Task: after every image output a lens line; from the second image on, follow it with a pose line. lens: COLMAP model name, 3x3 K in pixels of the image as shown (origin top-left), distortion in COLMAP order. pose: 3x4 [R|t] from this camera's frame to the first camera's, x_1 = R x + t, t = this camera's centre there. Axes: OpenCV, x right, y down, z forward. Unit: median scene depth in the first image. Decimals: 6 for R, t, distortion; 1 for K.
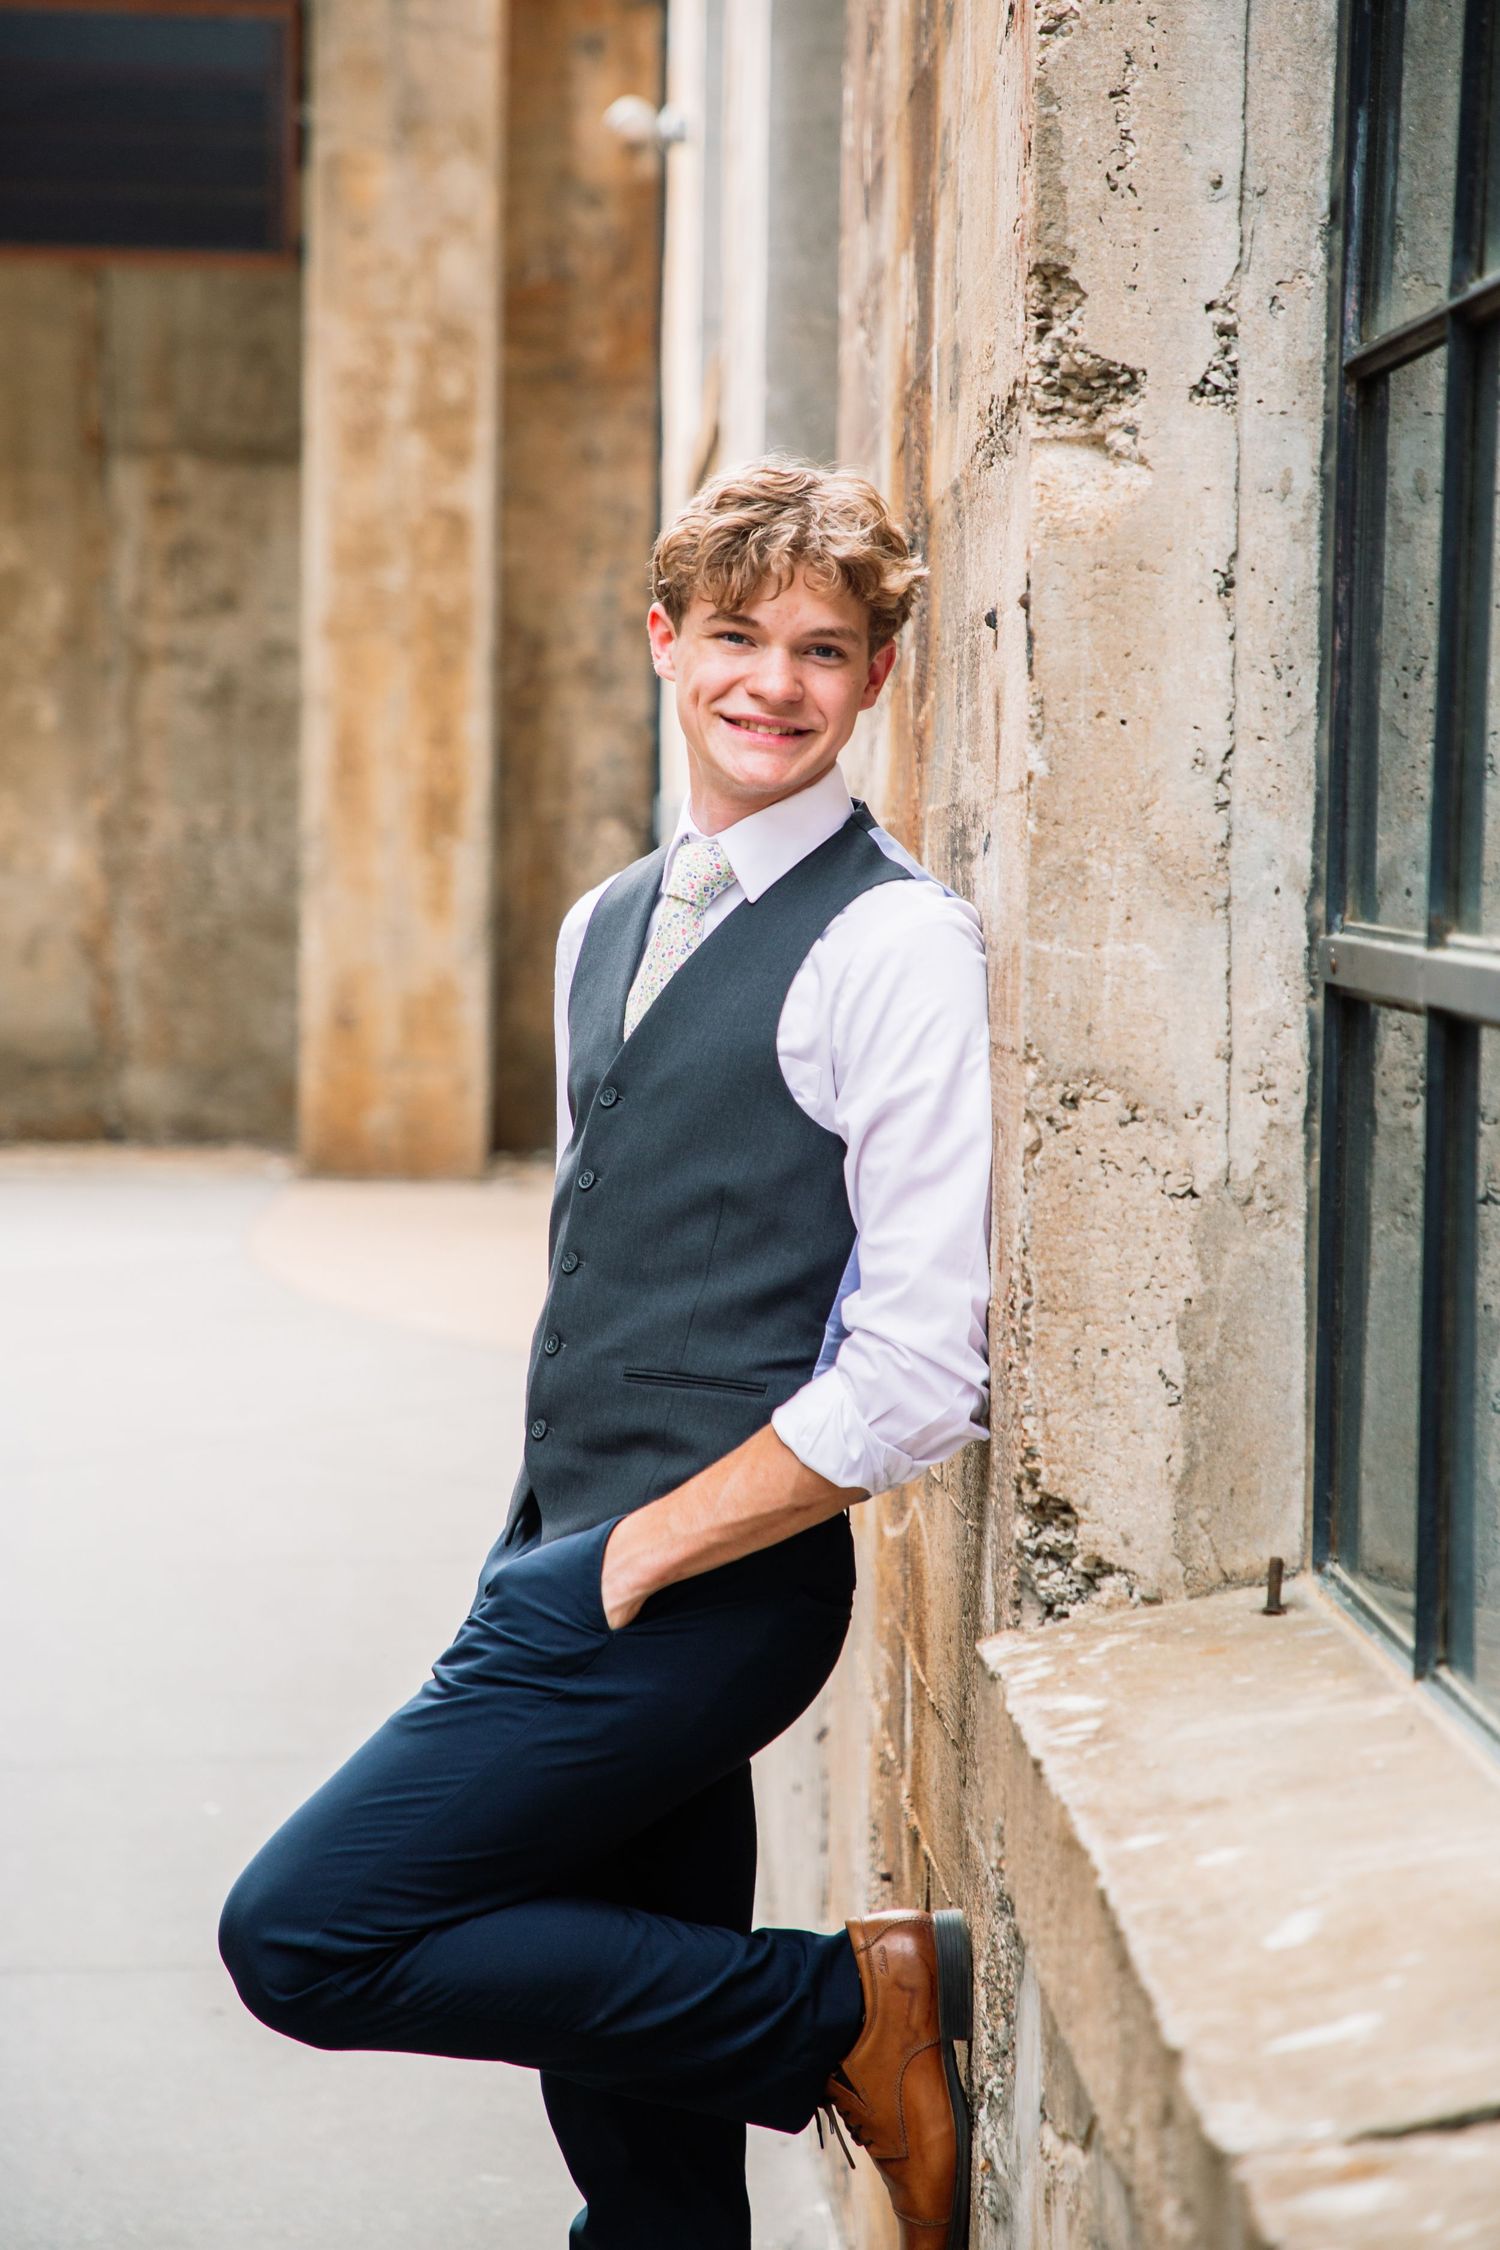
lens RADIAL K [[6229.7, 0, 743.0], [0, 6229.7, 1104.6], [0, 0, 1]] dist [0.503247, 0.000000]
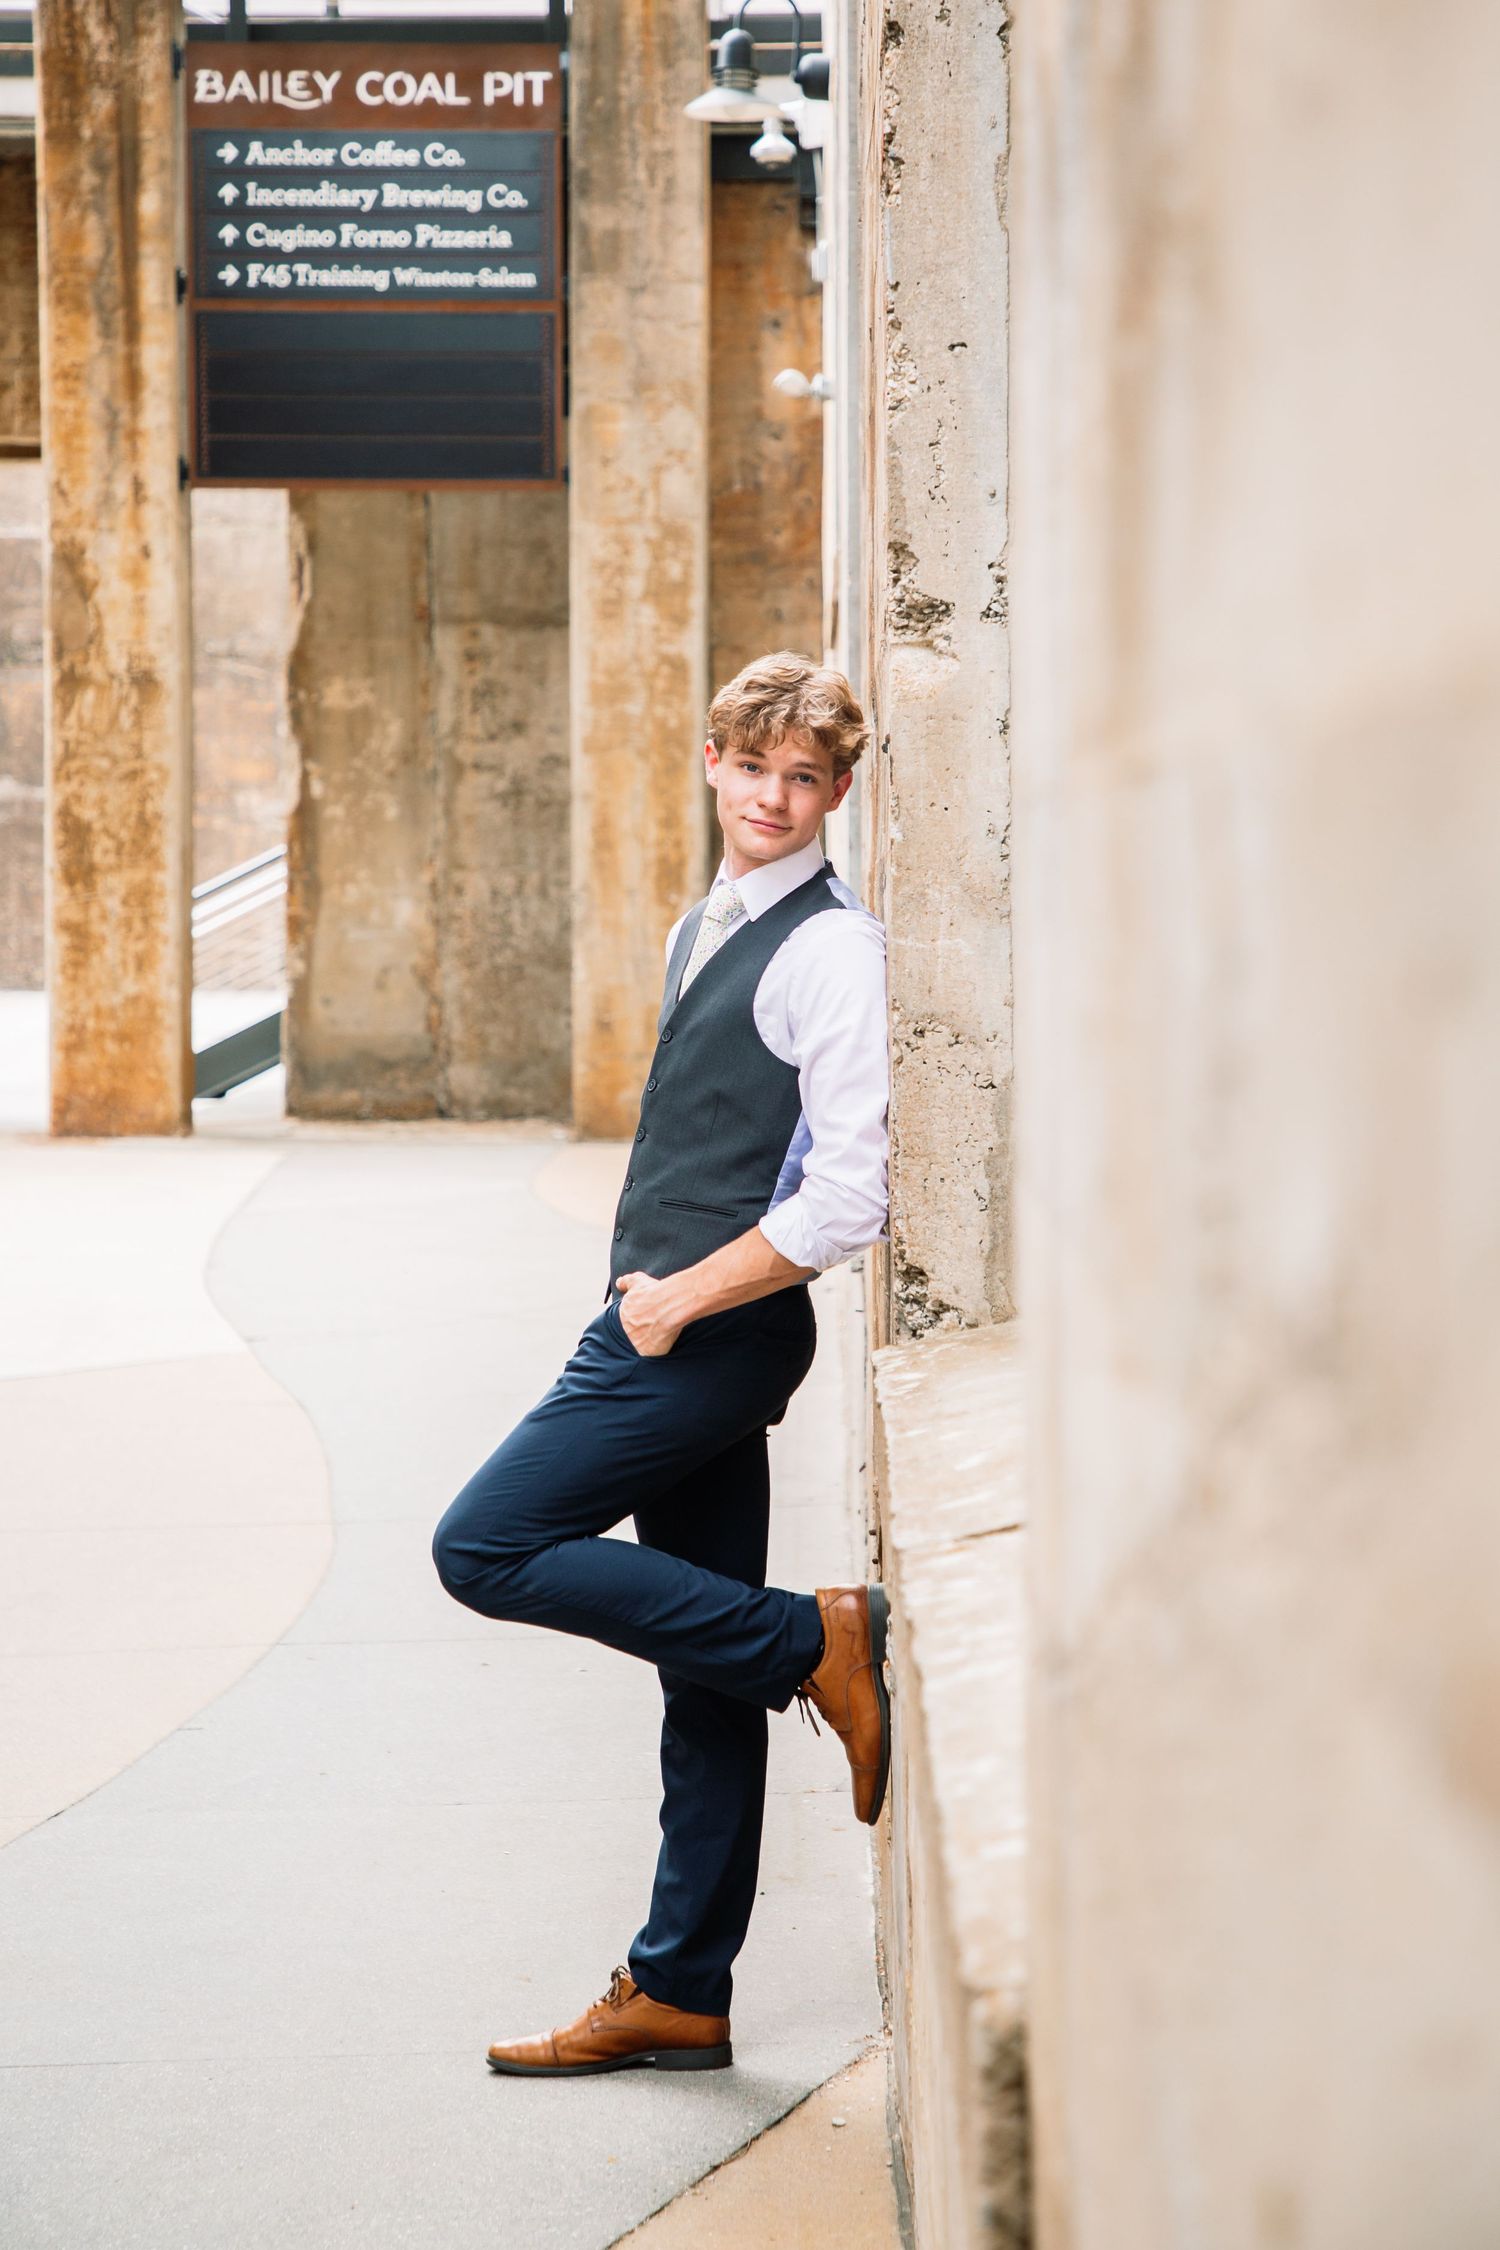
lens RADIAL K [[4662.5, 0, 749.6], [0, 4662.5, 1049.5], [0, 0, 1]] dist [0.281145, 0.000000]
pose [[0.999165, -0.016942, -0.037168, 0.053288], [0.016604, 0.999818, -0.009385, 0.015199], [0.037321, 0.008760, 0.999265, -0.268211]]
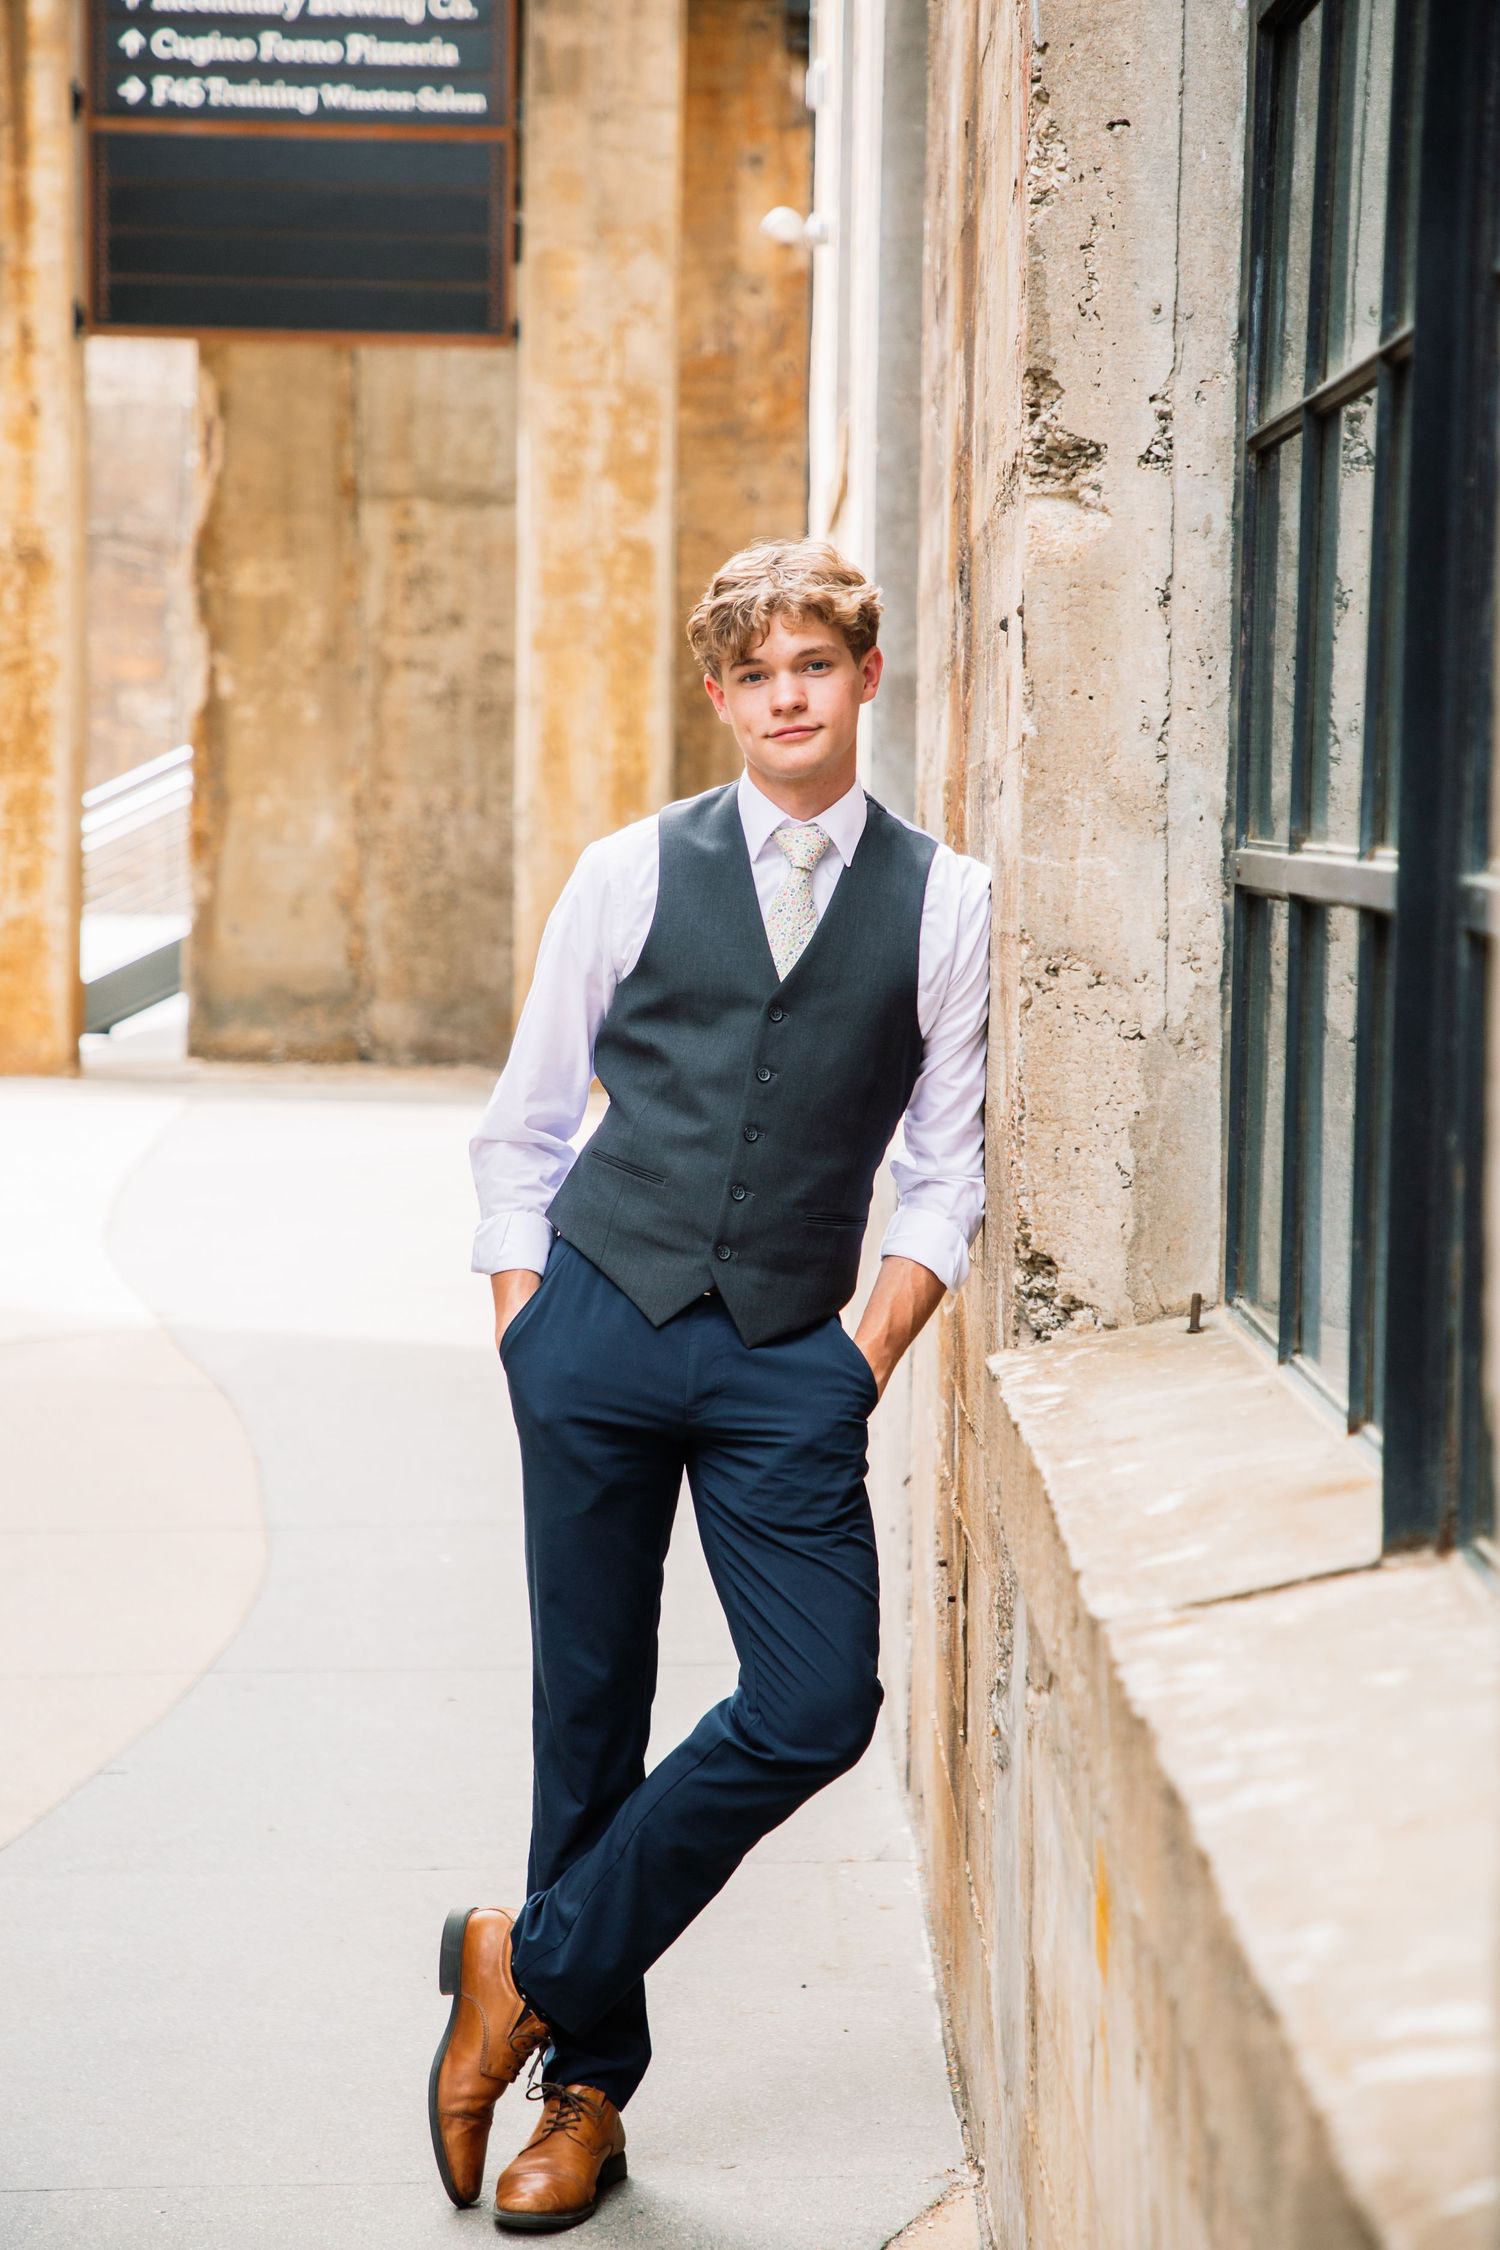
lens RADIAL K [[5206.4, 0, 733.9], [0, 5206.4, 1126.8], [0, 0, 1]] dist [0.382608, 0.000000]
pose [[0.999570, -0.000737, -0.029301, 0.015321], [0.001227, 0.999859, 0.016718, 0.014859], [0.029284, -0.016747, 0.999431, -0.168034]]
